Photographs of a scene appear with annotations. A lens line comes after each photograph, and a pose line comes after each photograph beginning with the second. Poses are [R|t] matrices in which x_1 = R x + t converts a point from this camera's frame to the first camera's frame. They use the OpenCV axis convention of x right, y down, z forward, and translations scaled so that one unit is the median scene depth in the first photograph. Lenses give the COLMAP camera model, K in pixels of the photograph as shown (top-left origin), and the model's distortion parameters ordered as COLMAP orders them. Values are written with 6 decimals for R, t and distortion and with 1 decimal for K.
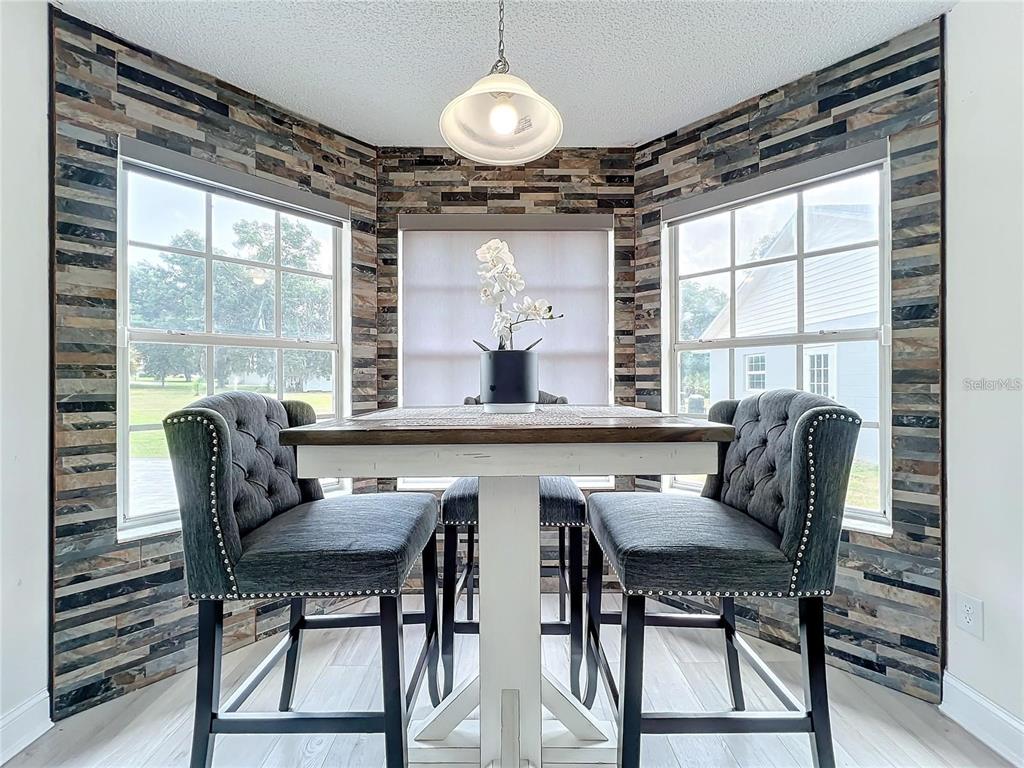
lens RADIAL K [[423.0, 0, 514.8], [0, 423.0, 382.0], [0, 0, 1]] dist [-0.000406, 0.000439]
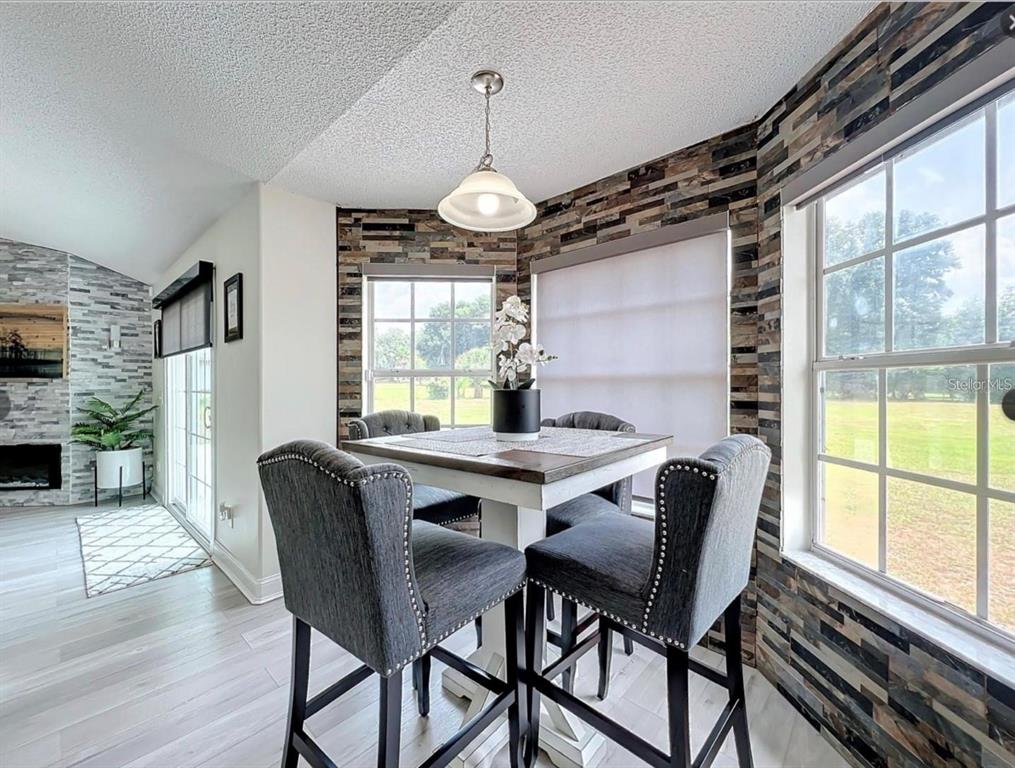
lens RADIAL K [[429.6, 0, 510.1], [0, 429.6, 385.7], [0, 0, 1]] dist [-0.002147, 0.000696]
pose [[0.721951, 0.004959, -0.691927, 0.528396], [-0.000607, 0.999978, 0.006534, -0.053511], [0.691944, -0.004297, 0.721938, 0.077776]]
